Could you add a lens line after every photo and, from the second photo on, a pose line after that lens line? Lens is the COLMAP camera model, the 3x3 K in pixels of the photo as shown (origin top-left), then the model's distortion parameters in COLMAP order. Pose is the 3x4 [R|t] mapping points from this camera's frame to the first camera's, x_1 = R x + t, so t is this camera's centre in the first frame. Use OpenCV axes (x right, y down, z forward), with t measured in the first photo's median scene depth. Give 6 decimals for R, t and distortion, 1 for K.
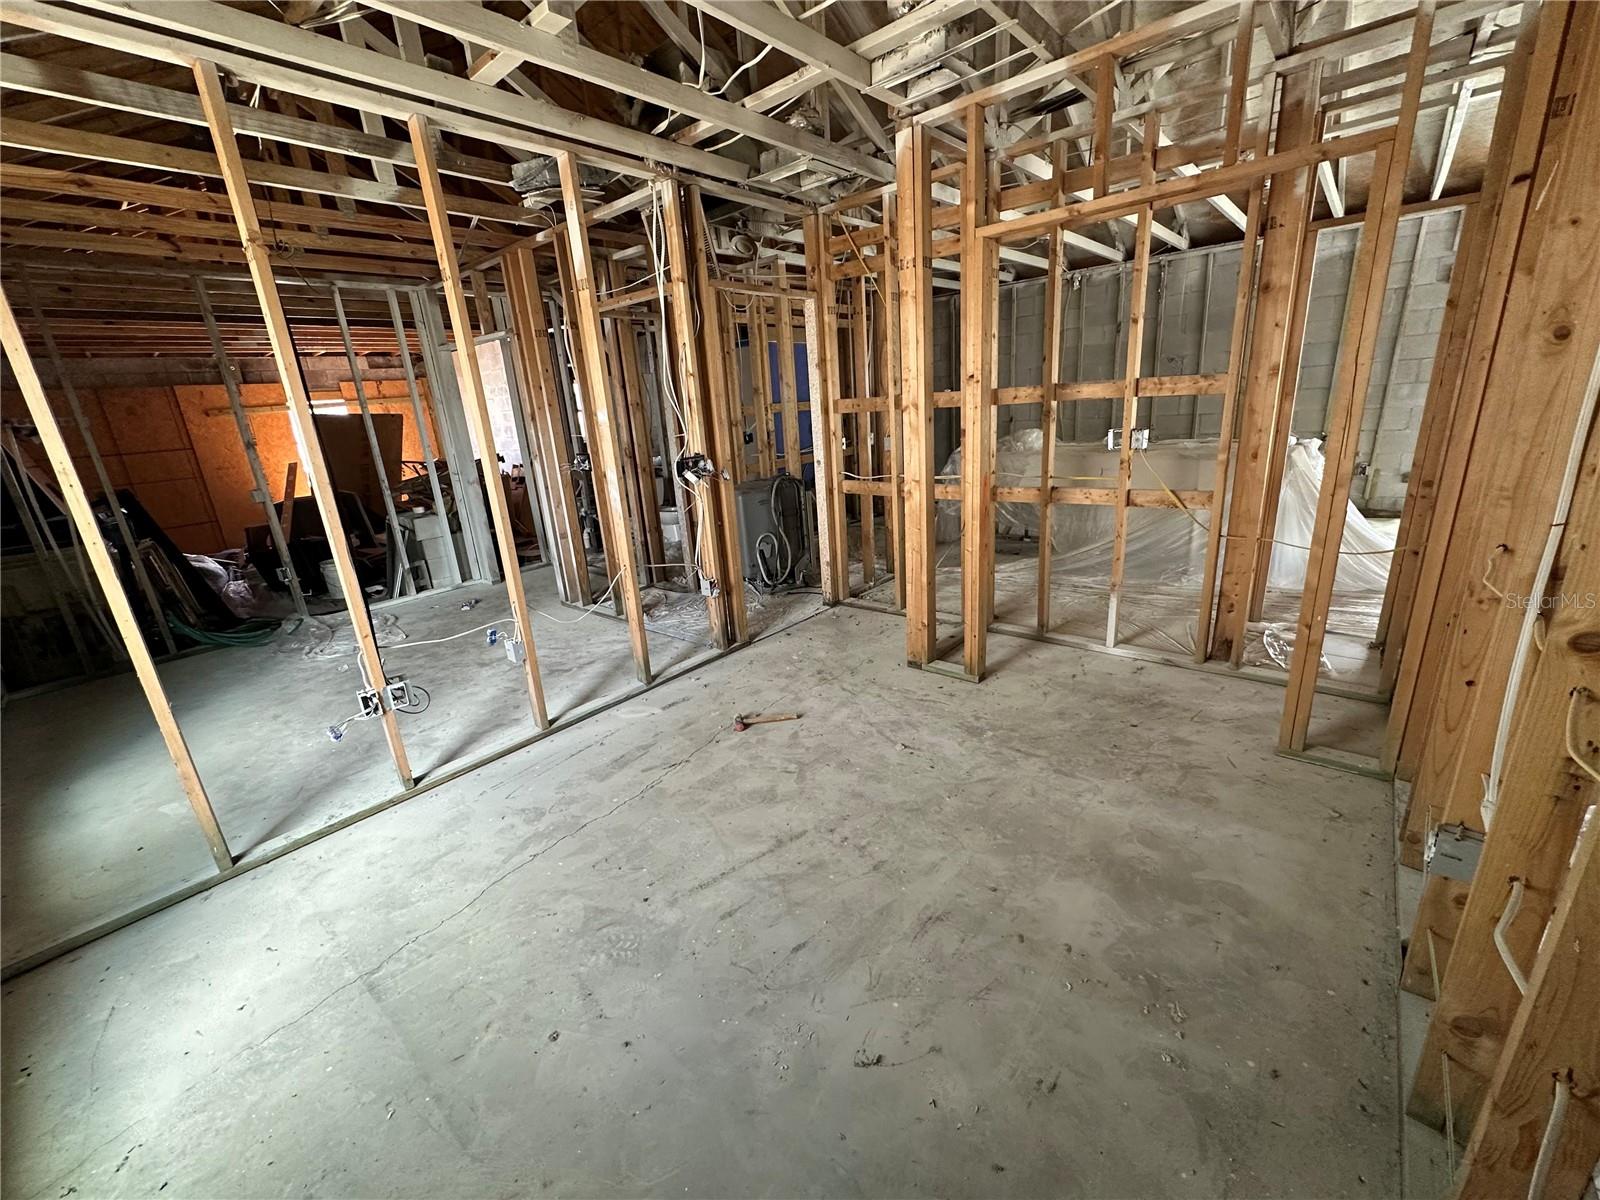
lens RADIAL K [[642.8, 0, 800.0], [0, 642.8, 600.0], [0, 0, 1]] dist [-0.000836, -0.000088]
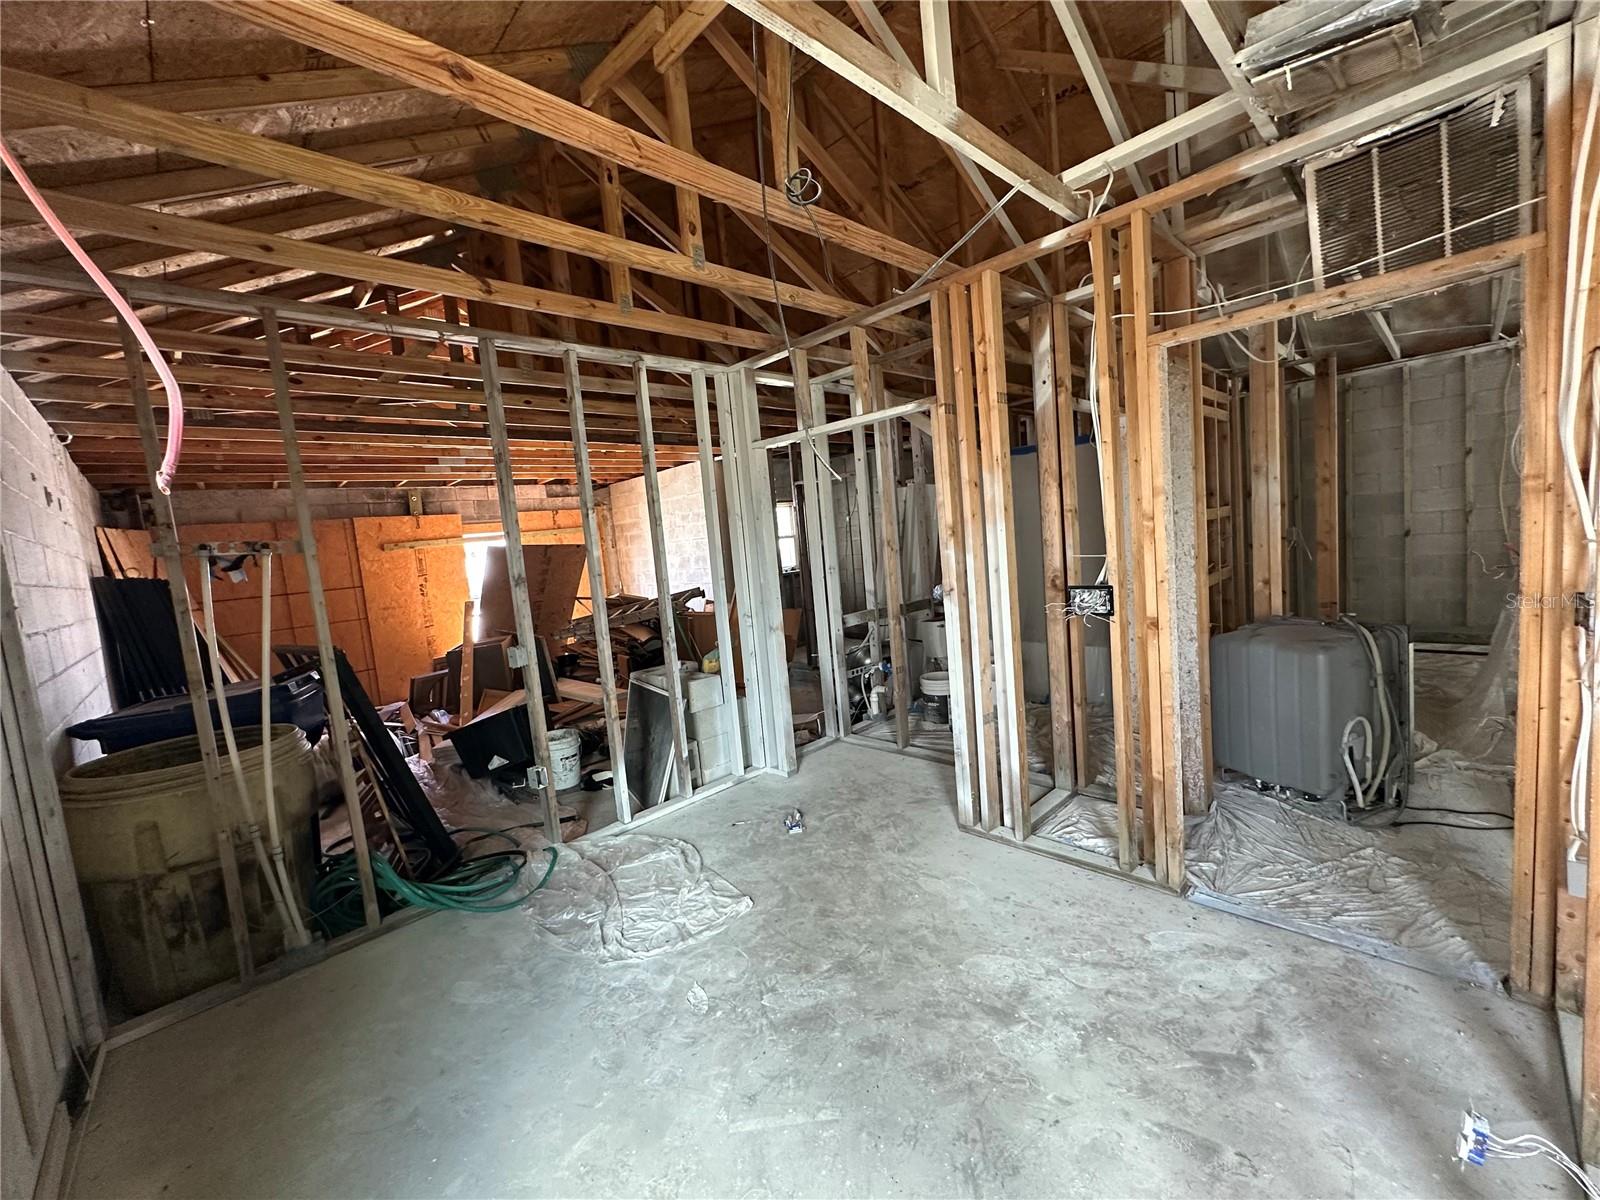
lens RADIAL K [[642.8, 0, 800.0], [0, 642.8, 600.0], [0, 0, 1]] dist [-0.000836, -0.000088]
pose [[0.995546, -0.011844, -0.093528, -0.401359], [-0.006776, 0.980521, -0.196298, -0.074076], [0.094031, 0.196057, 0.976074, 0.305232]]
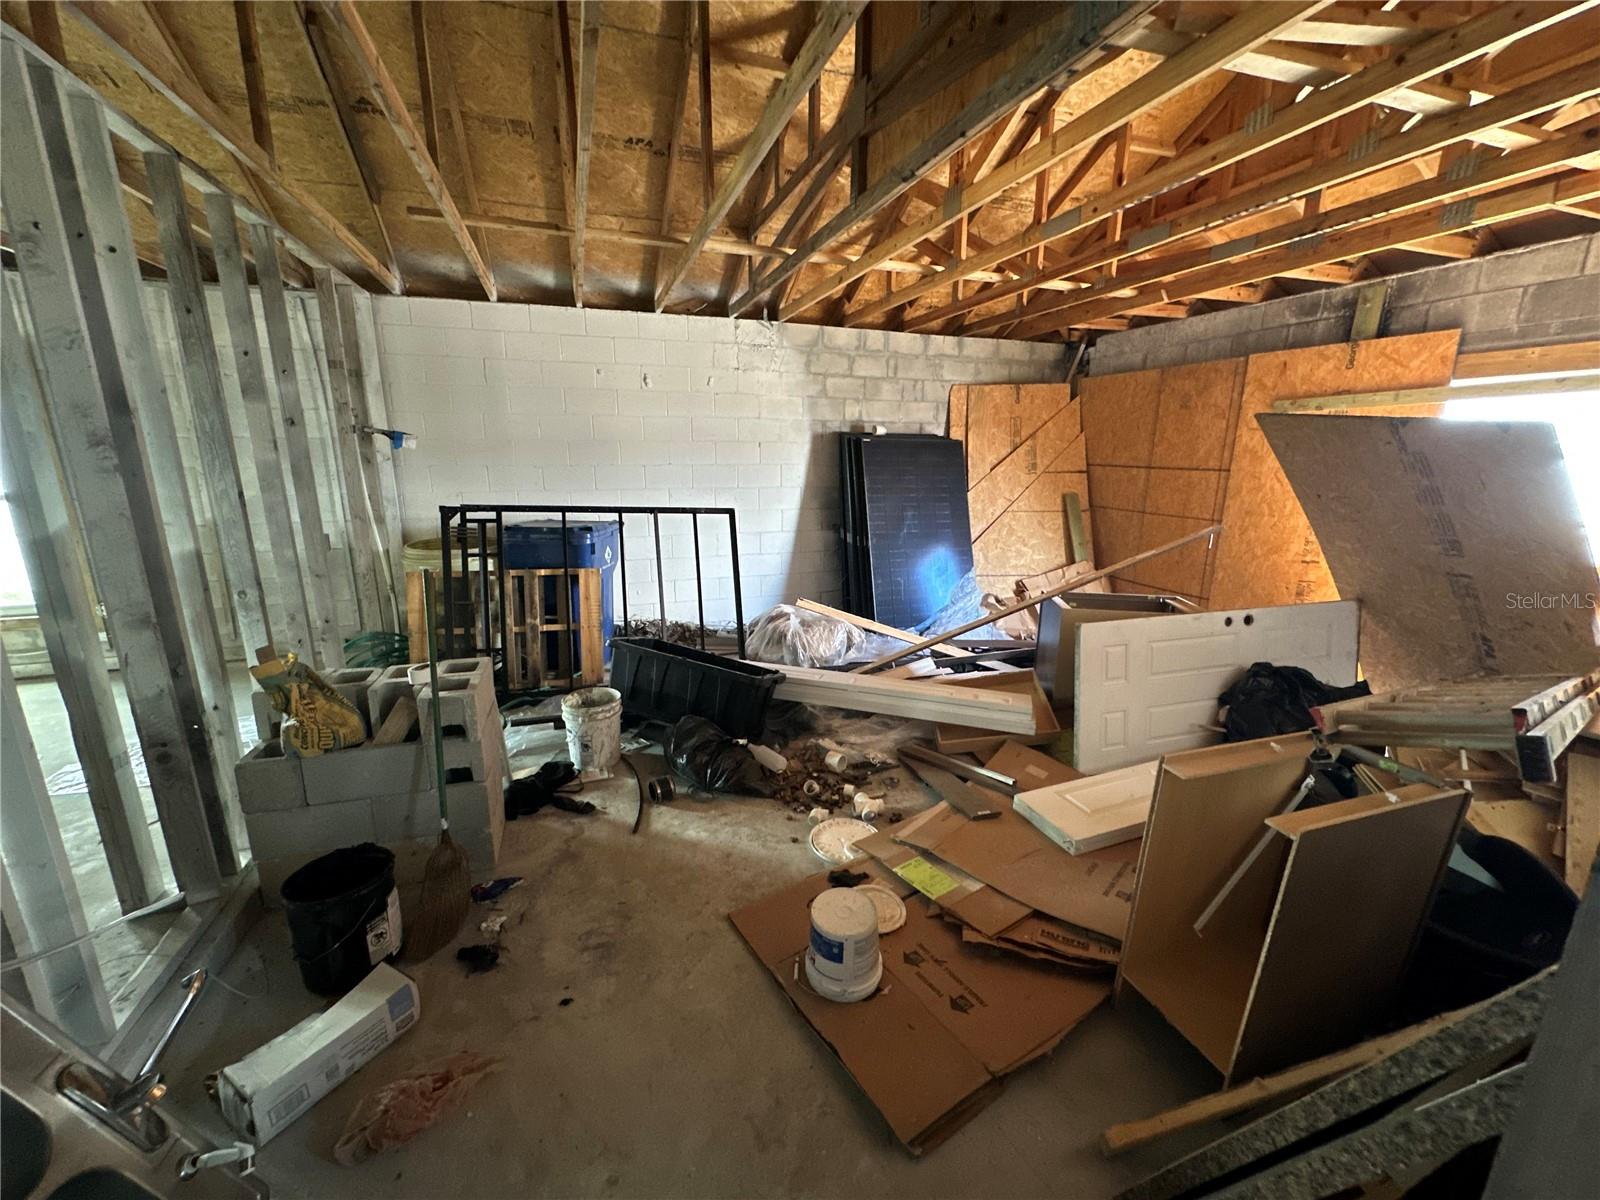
lens RADIAL K [[642.8, 0, 800.0], [0, 642.8, 600.0], [0, 0, 1]] dist [-0.000836, -0.000088]
pose [[-0.481559, 0.276084, -0.831793, -0.419140], [-0.222090, 0.879666, 0.420551, -0.429422], [0.847807, 0.387253, -0.362295, 1.384625]]
